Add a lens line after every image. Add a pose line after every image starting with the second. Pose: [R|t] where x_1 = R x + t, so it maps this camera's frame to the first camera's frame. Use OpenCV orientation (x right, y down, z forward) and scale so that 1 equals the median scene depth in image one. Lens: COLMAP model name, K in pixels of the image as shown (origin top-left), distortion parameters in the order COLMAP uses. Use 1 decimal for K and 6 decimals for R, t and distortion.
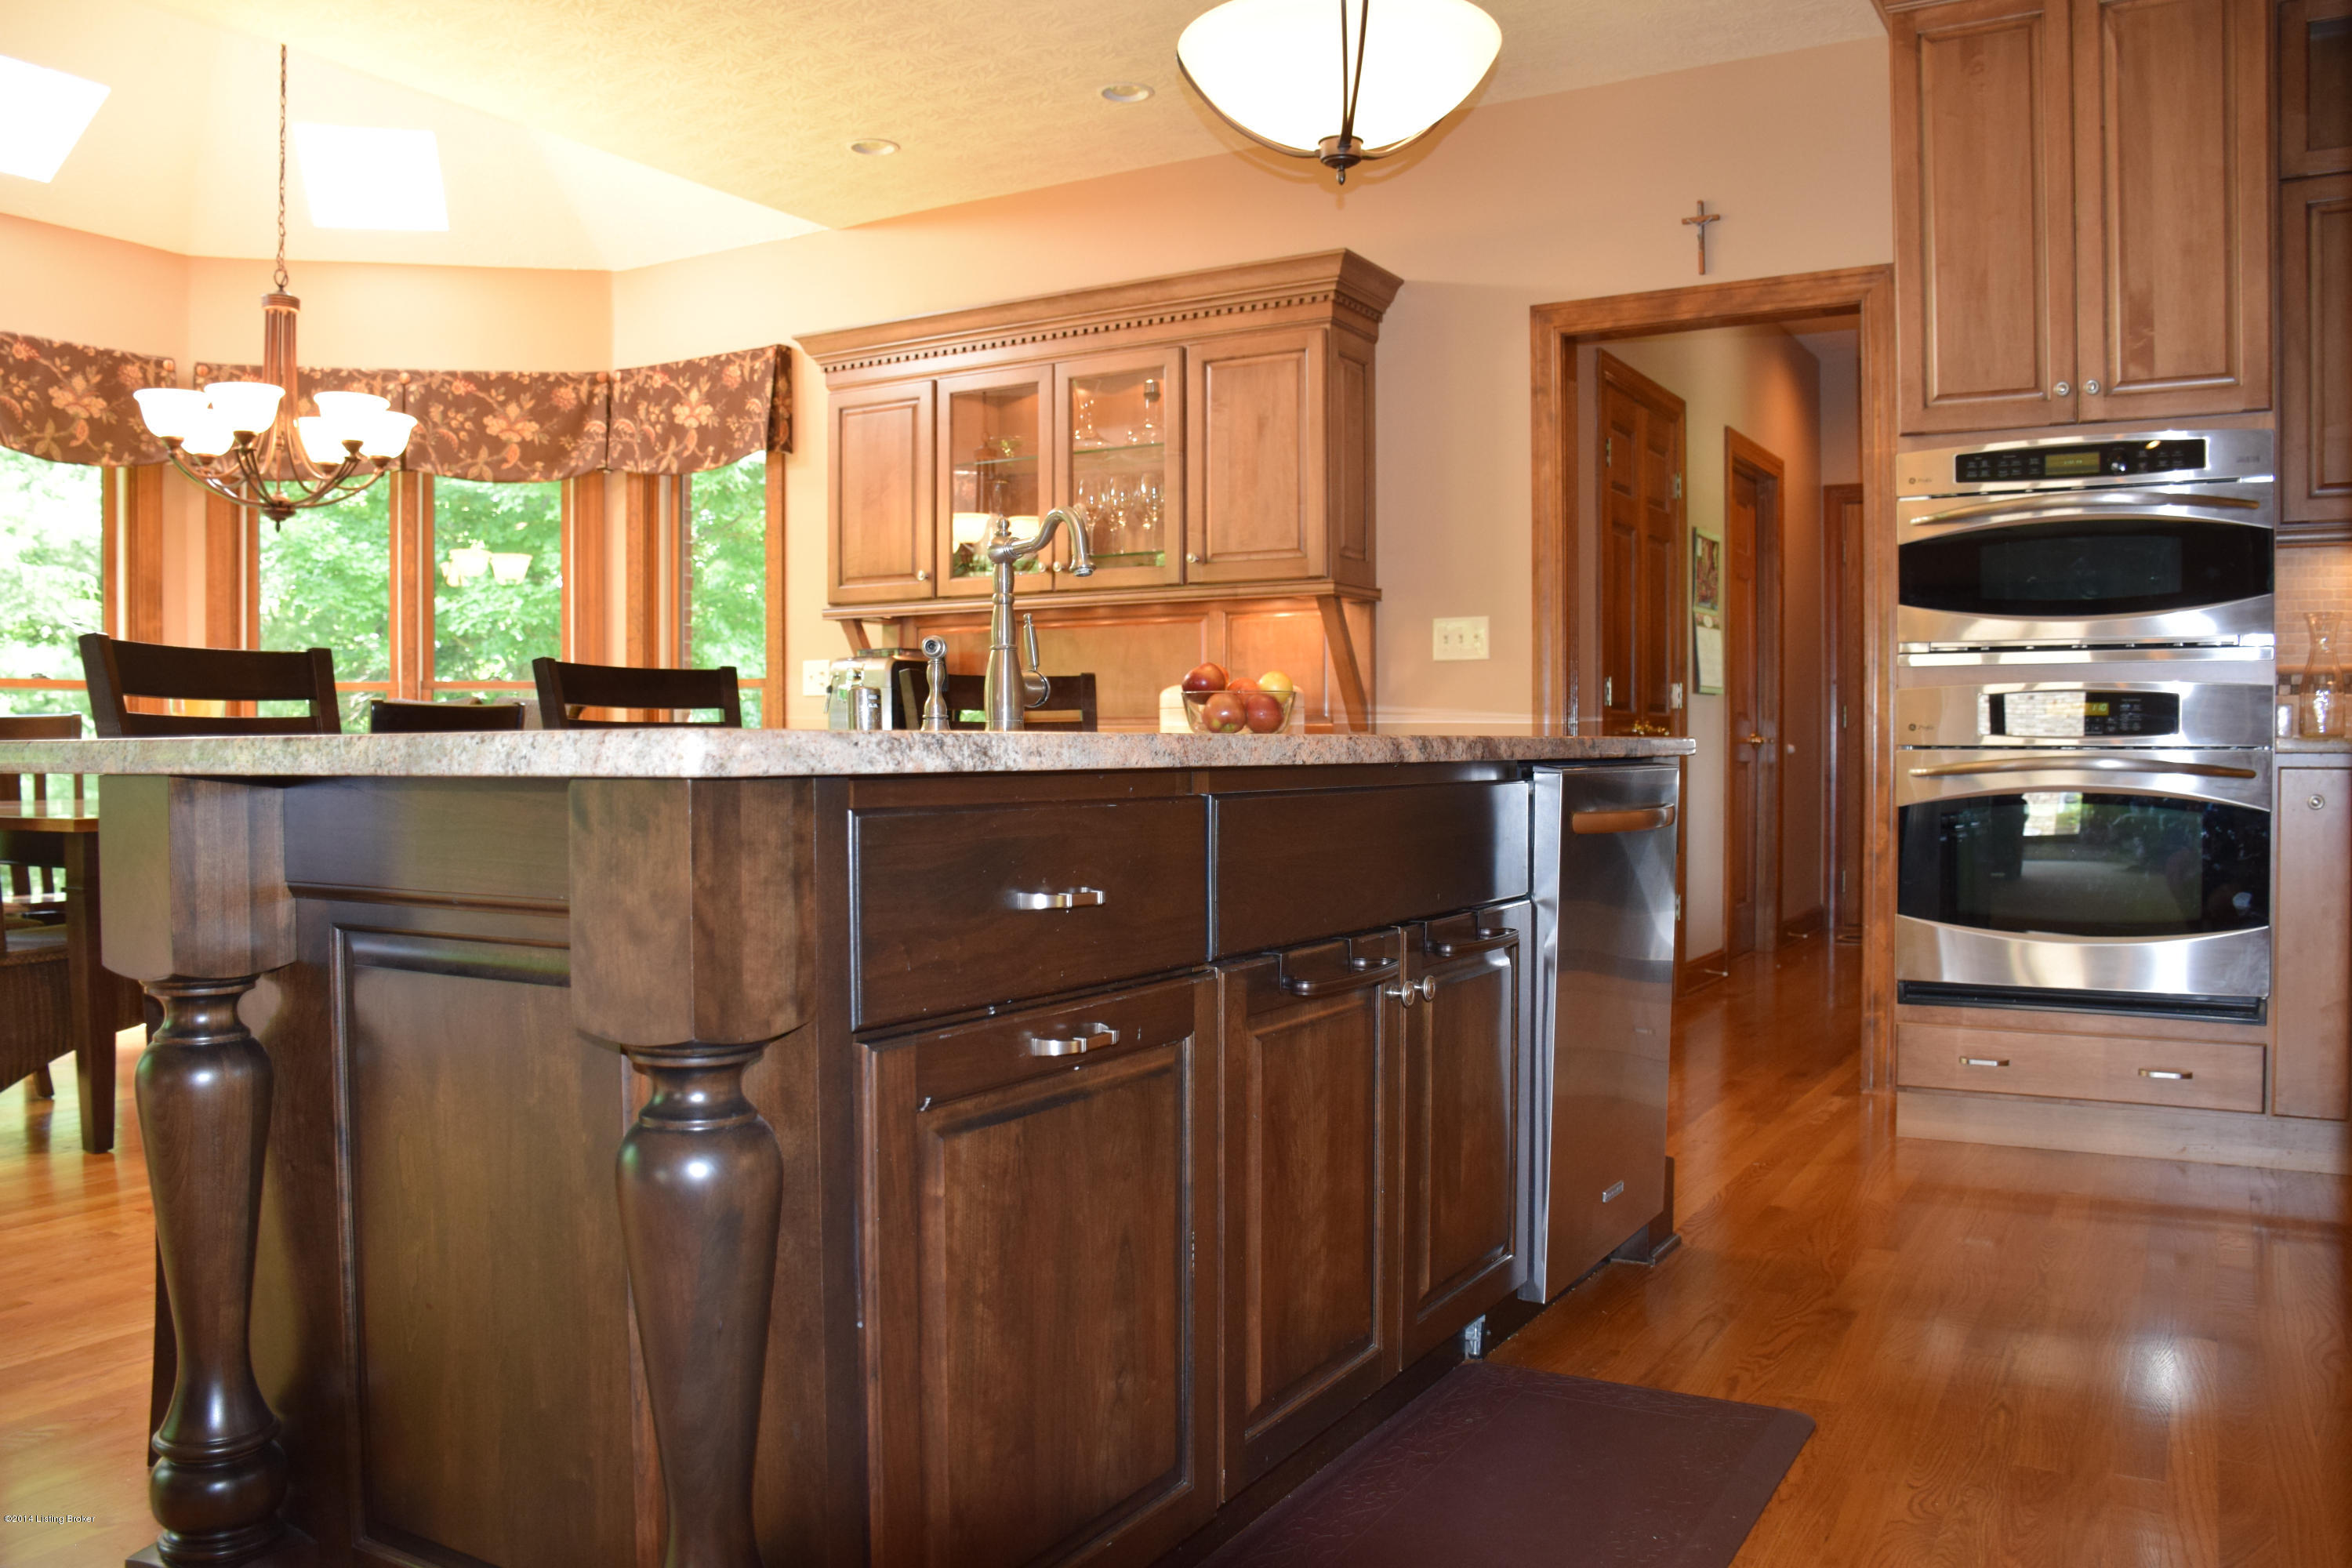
lens RADIAL K [[1863.4, 0, 1158.9], [0, 1863.4, 794.5], [0, 0, 1]] dist [-0.117737, 0.050056]
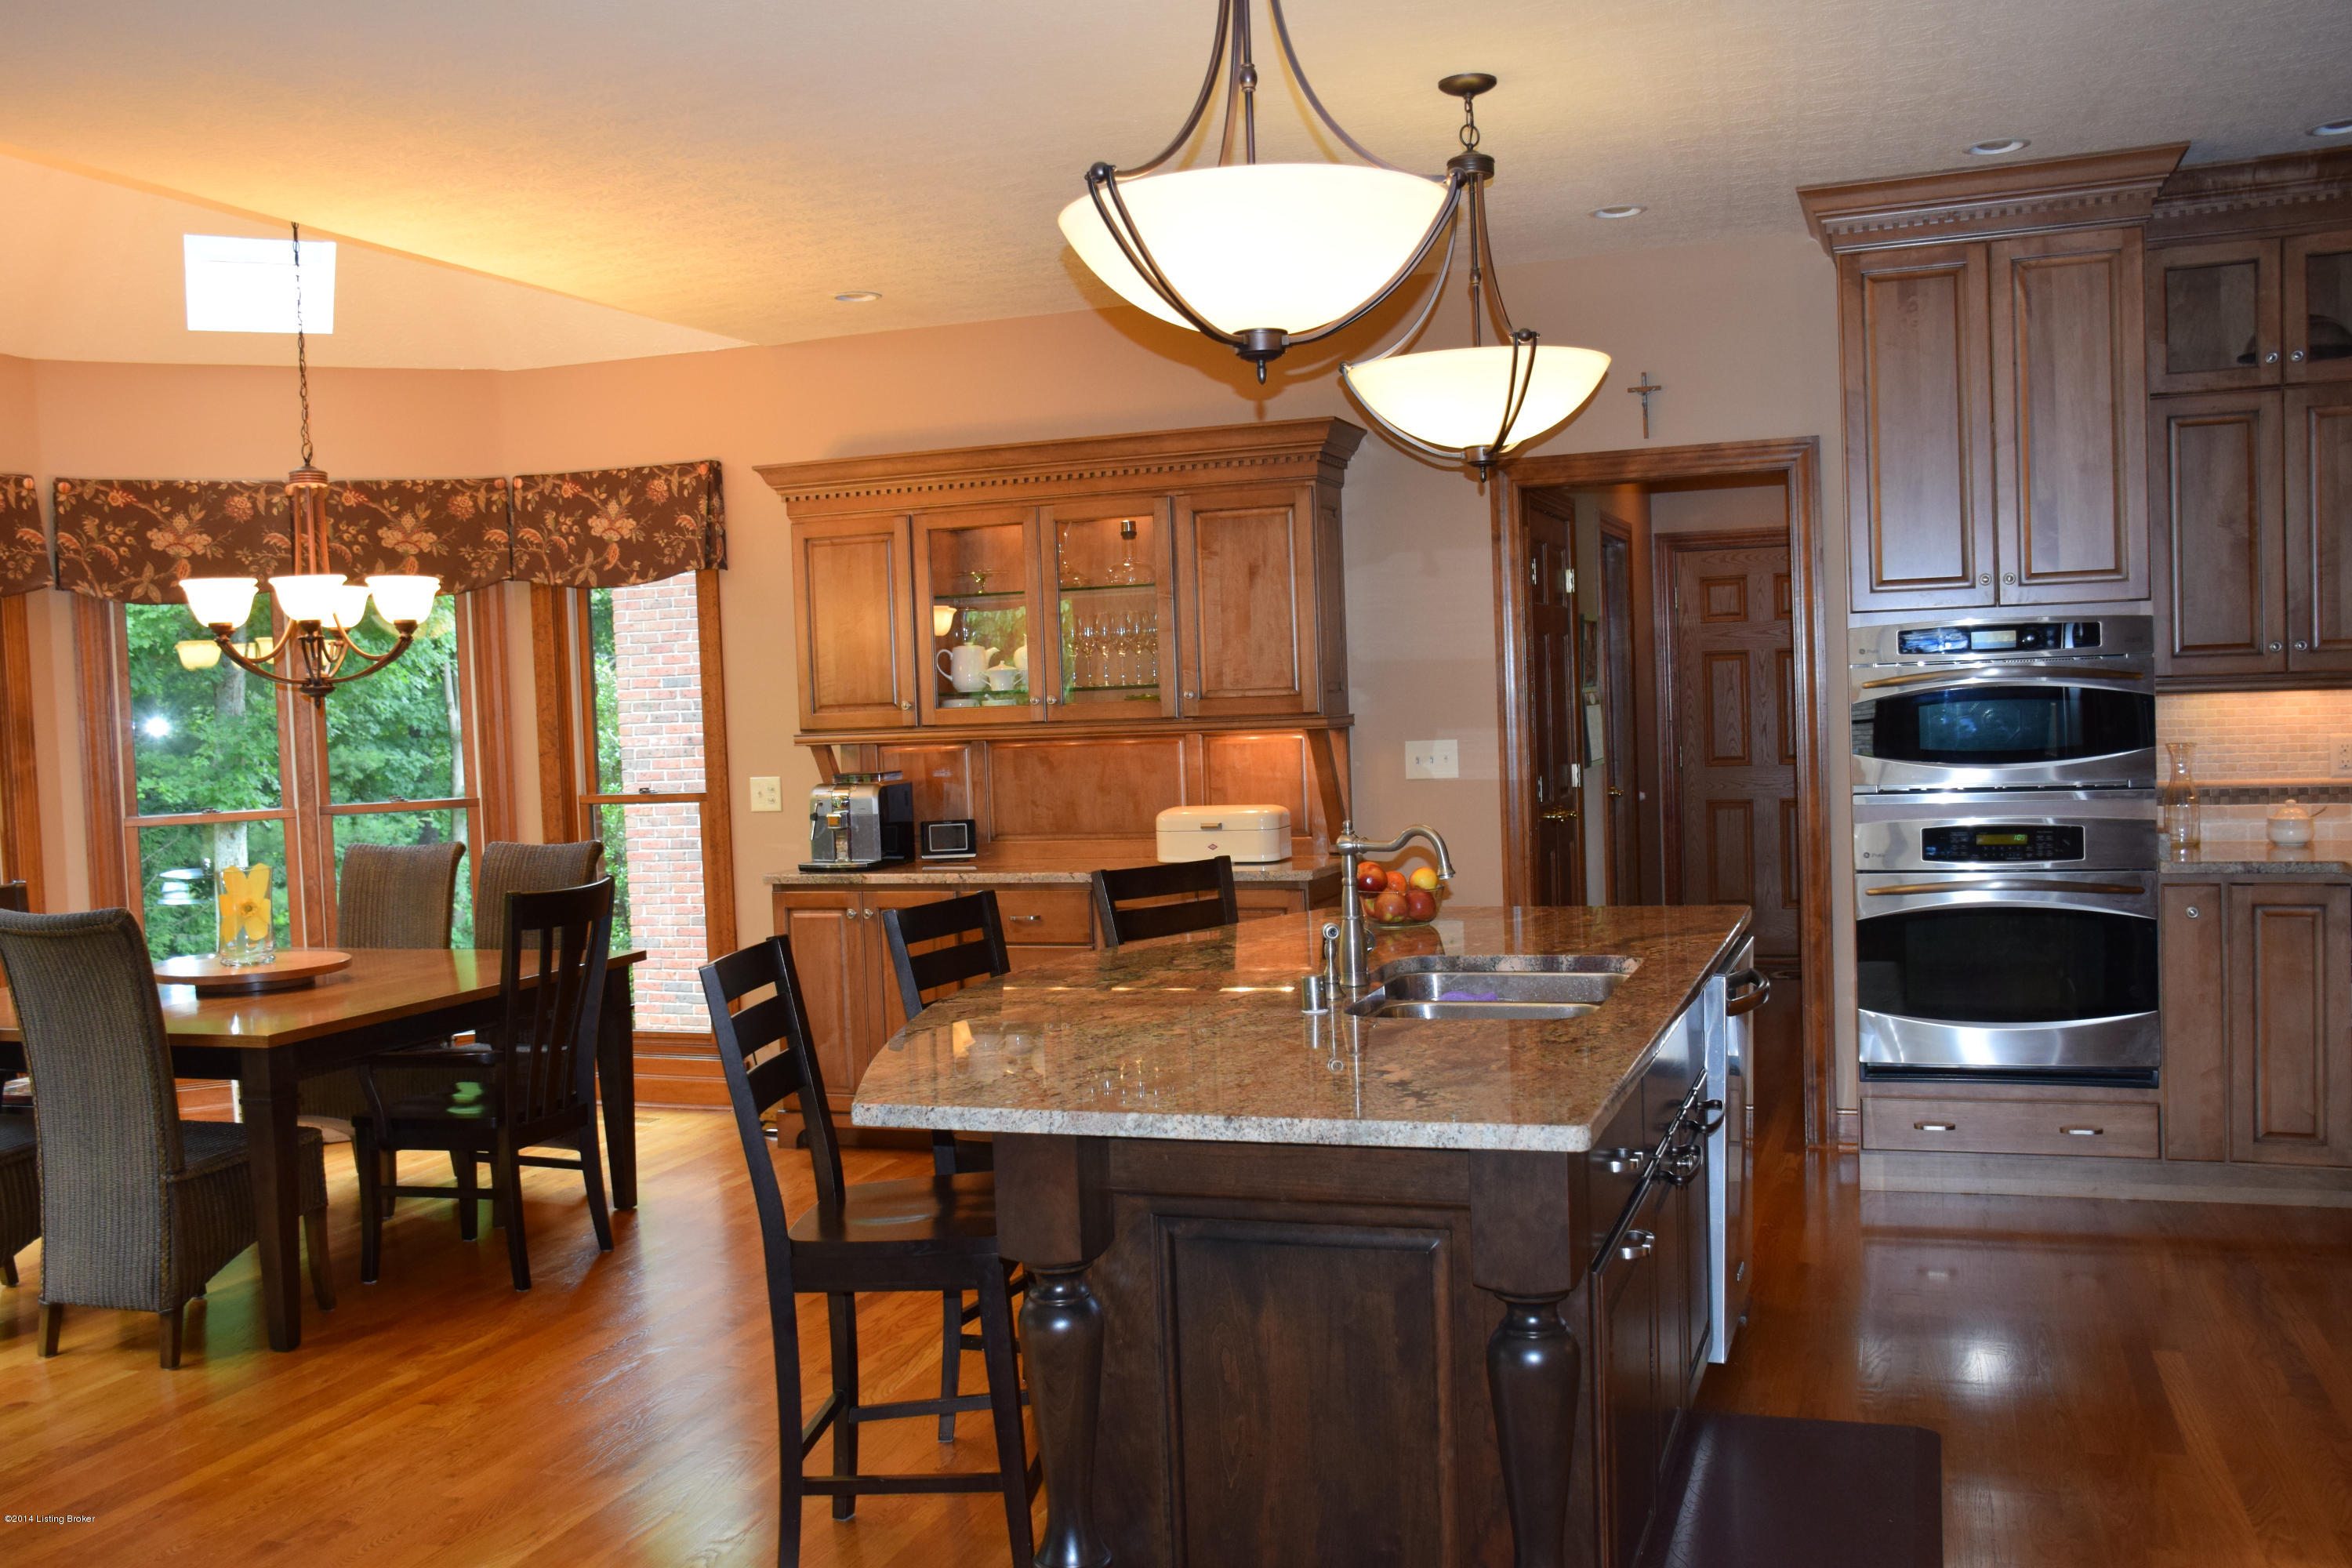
lens RADIAL K [[2141.3, 0, 1182.3], [0, 2141.3, 785.1], [0, 0, 1]] dist [-0.043384, -0.017310]
pose [[0.980549, -0.042318, 0.191660, -0.207661], [0.040429, 0.999088, 0.013760, -0.084044], [-0.192067, -0.005744, 0.981365, -0.203866]]
